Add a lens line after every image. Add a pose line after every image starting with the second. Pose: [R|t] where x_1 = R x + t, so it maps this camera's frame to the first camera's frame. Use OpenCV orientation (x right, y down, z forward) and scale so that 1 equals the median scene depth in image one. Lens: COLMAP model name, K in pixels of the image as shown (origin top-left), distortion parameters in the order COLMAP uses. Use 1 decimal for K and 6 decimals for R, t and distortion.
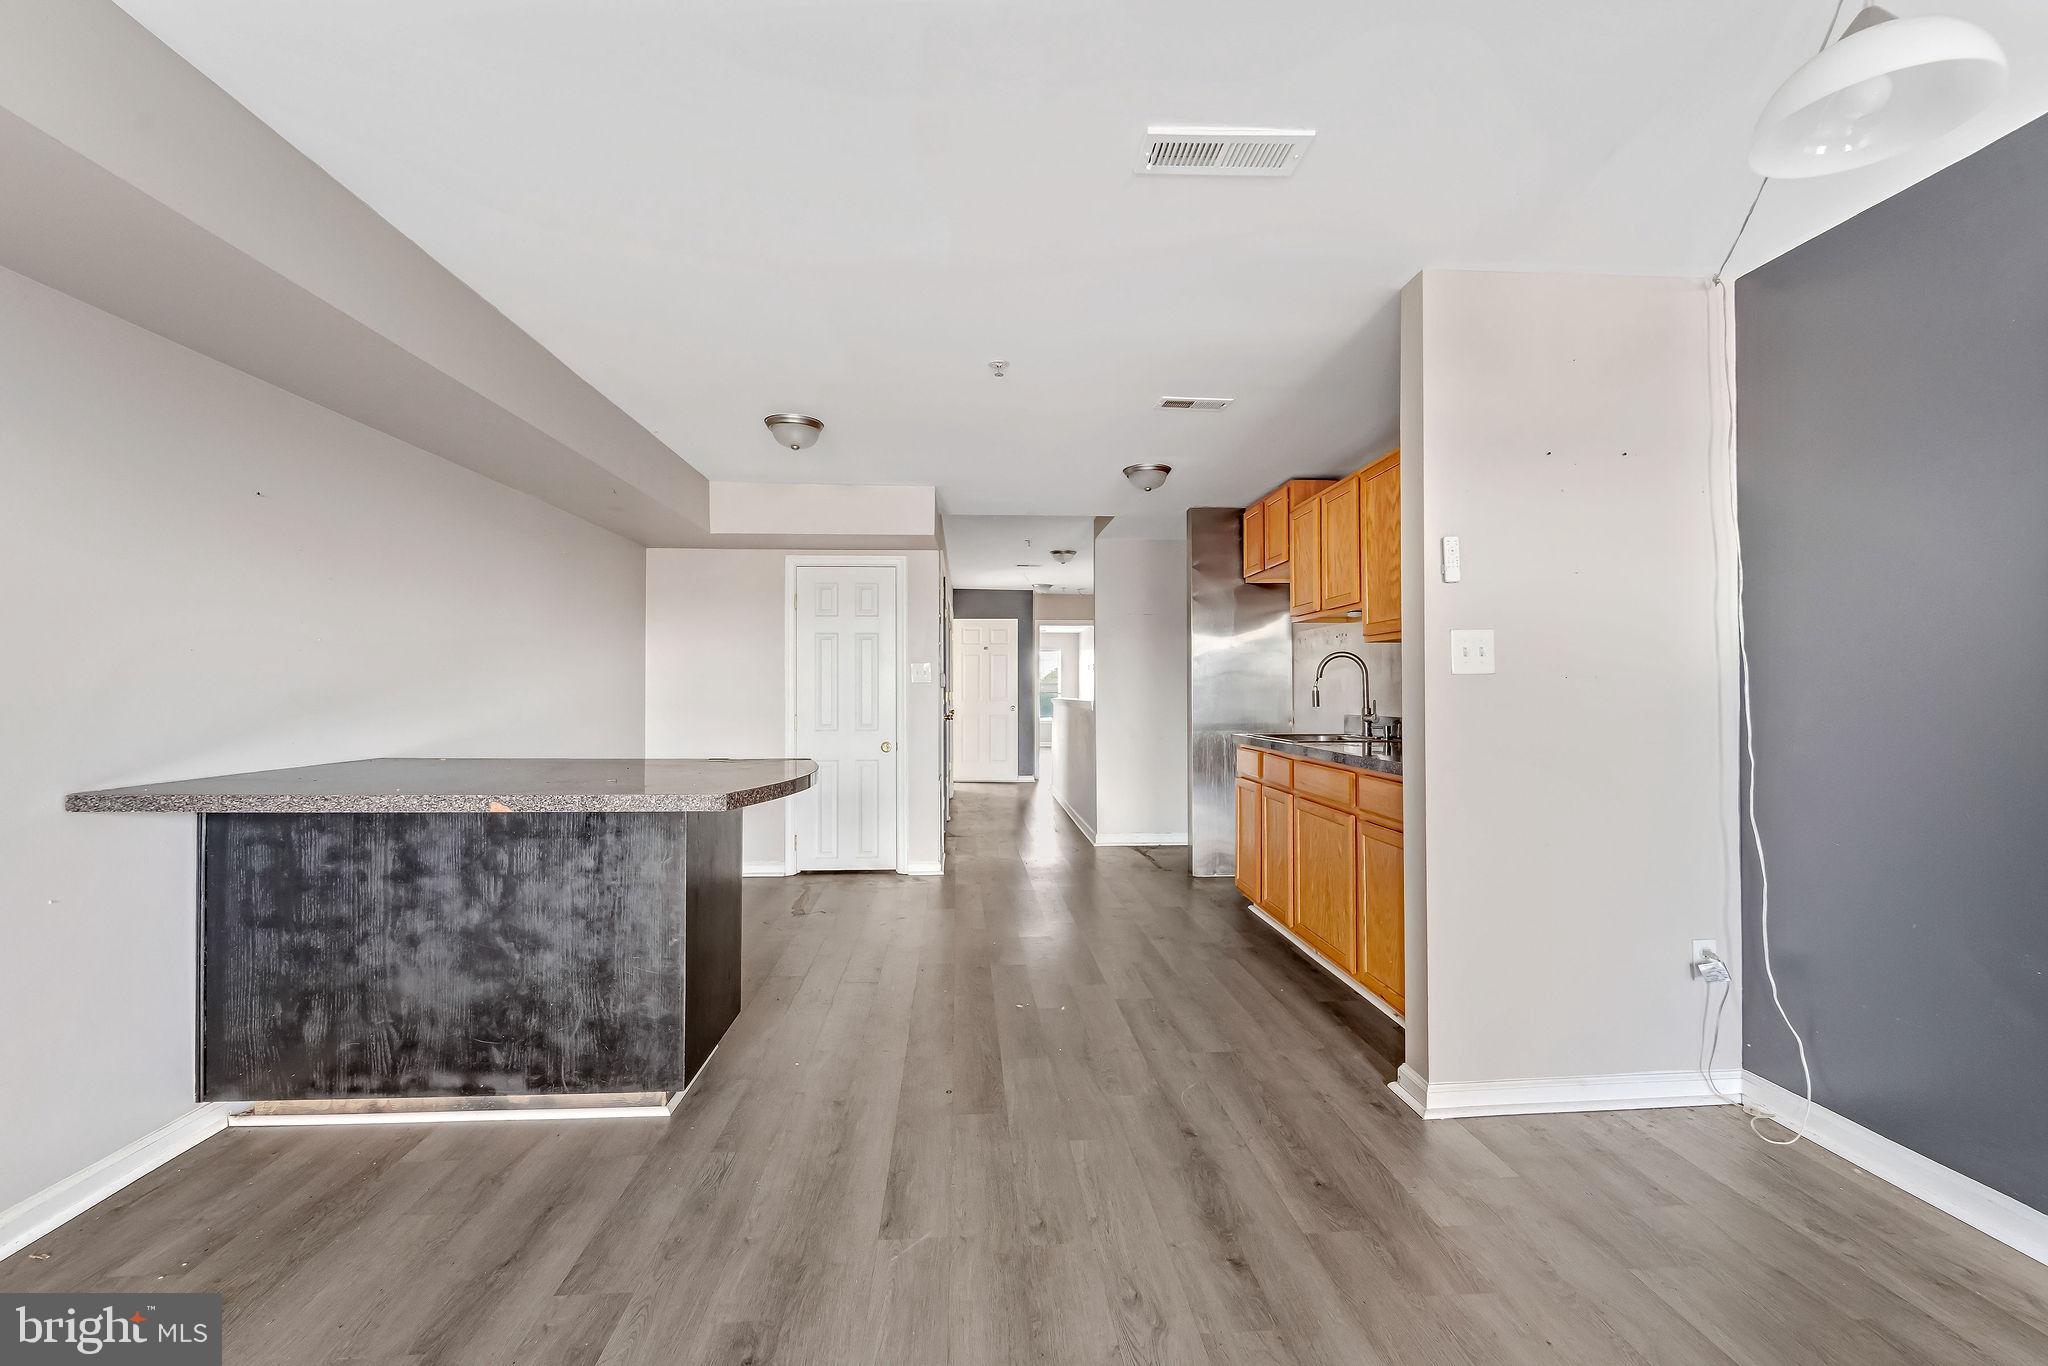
lens RADIAL K [[854.8, 0, 1018.2], [0, 854.8, 689.5], [0, 0, 1]] dist [0.001926, -0.000219]
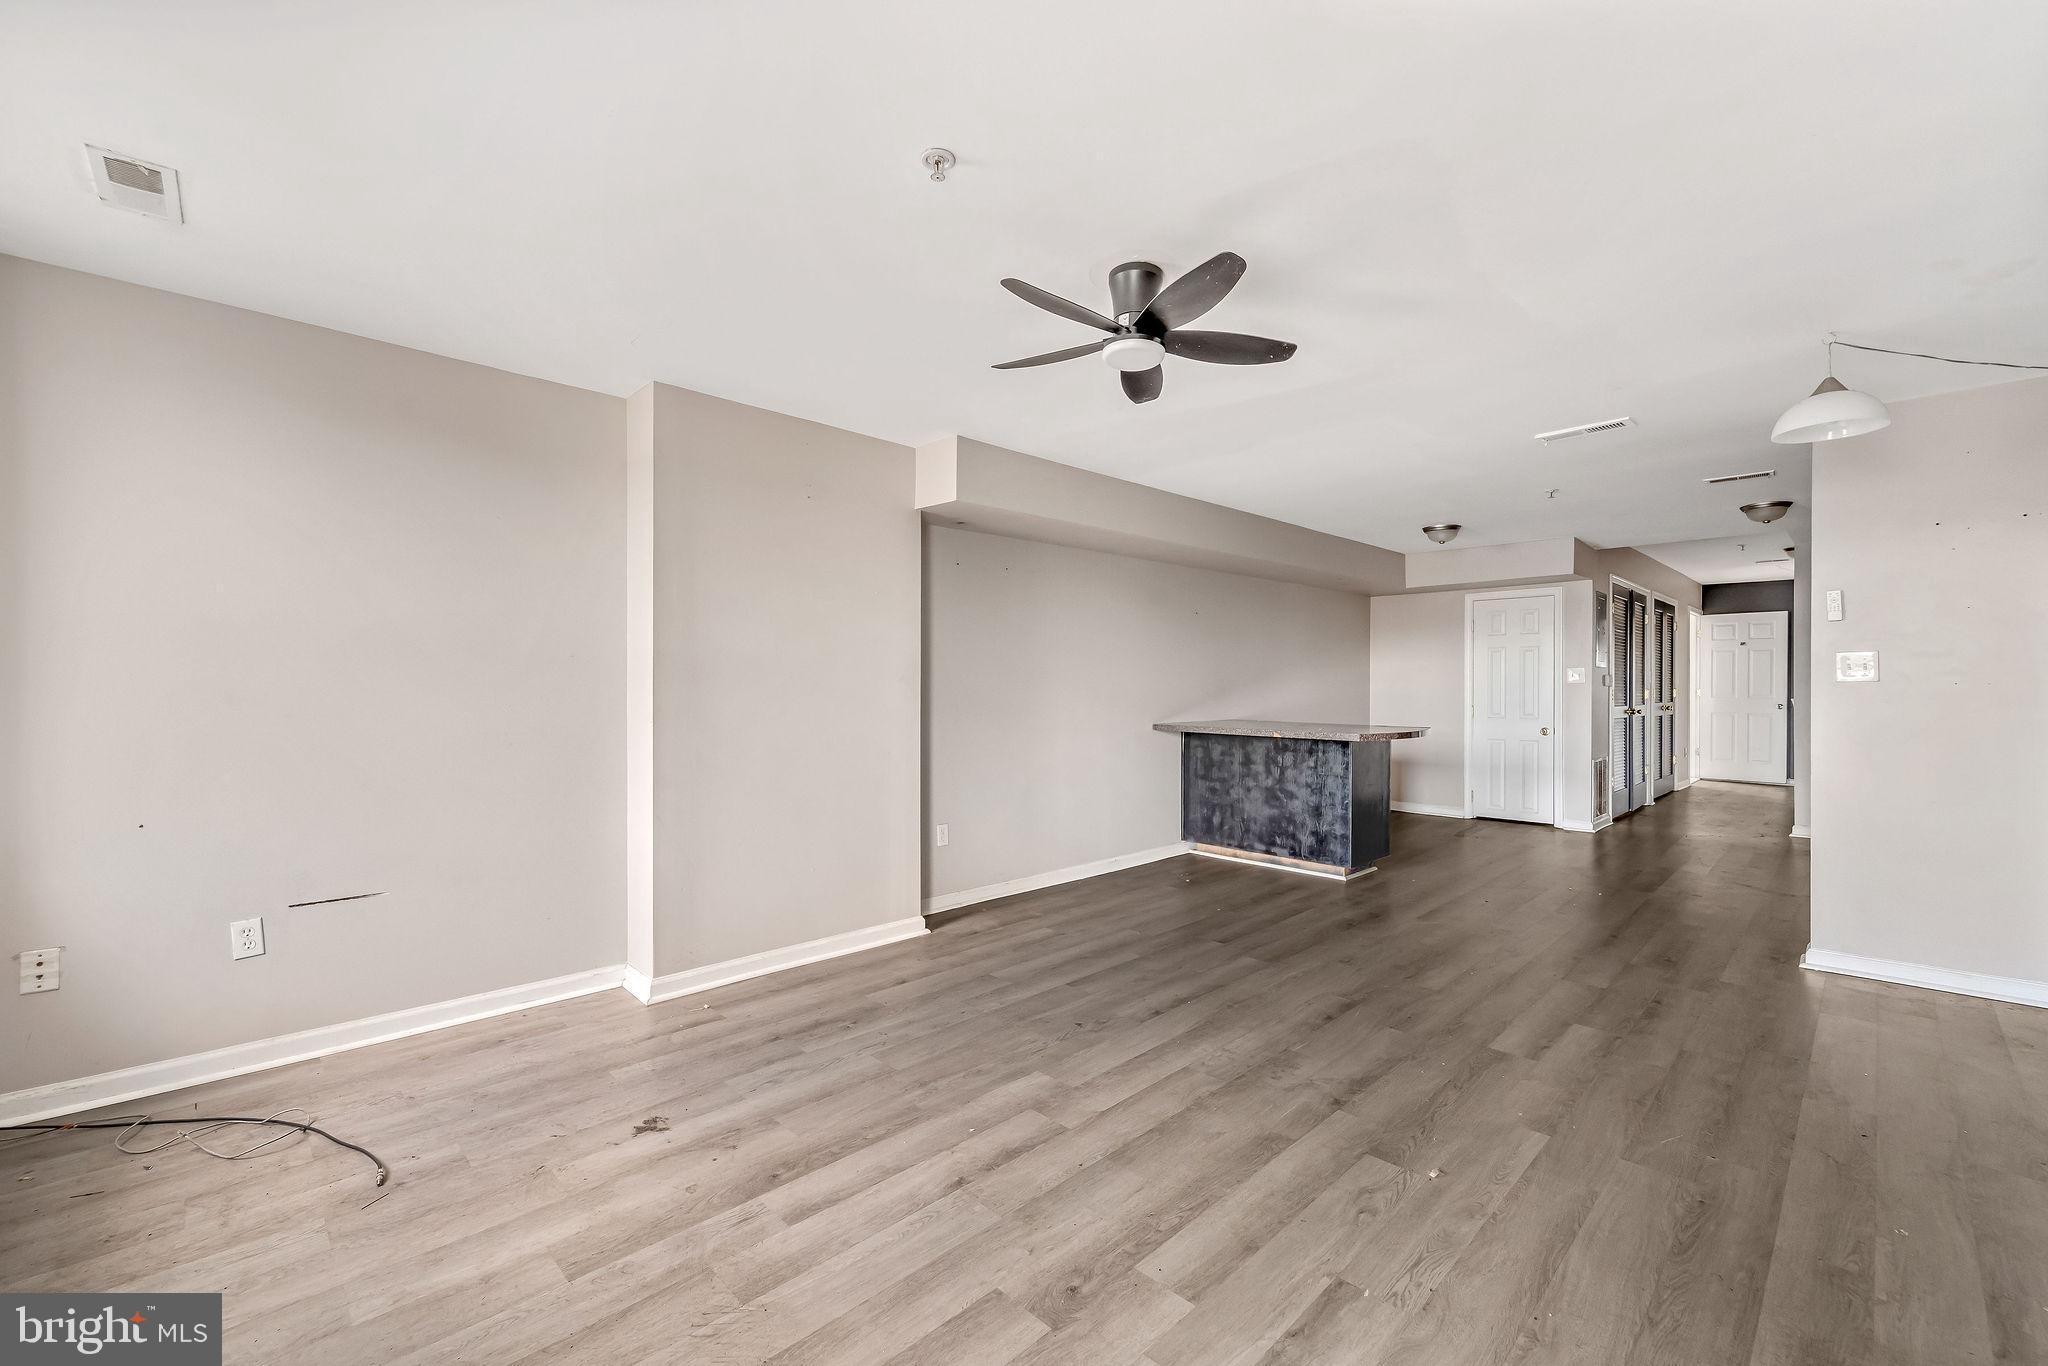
lens RADIAL K [[854.8, 0, 1023.1], [0, 854.8, 687.8], [0, 0, 1]] dist [0.001926, -0.000219]
pose [[0.652127, 0.002455, -0.758106, 0.765394], [0.001271, 0.999990, 0.004331, -0.017919], [0.758109, -0.003788, 0.652117, -1.140621]]
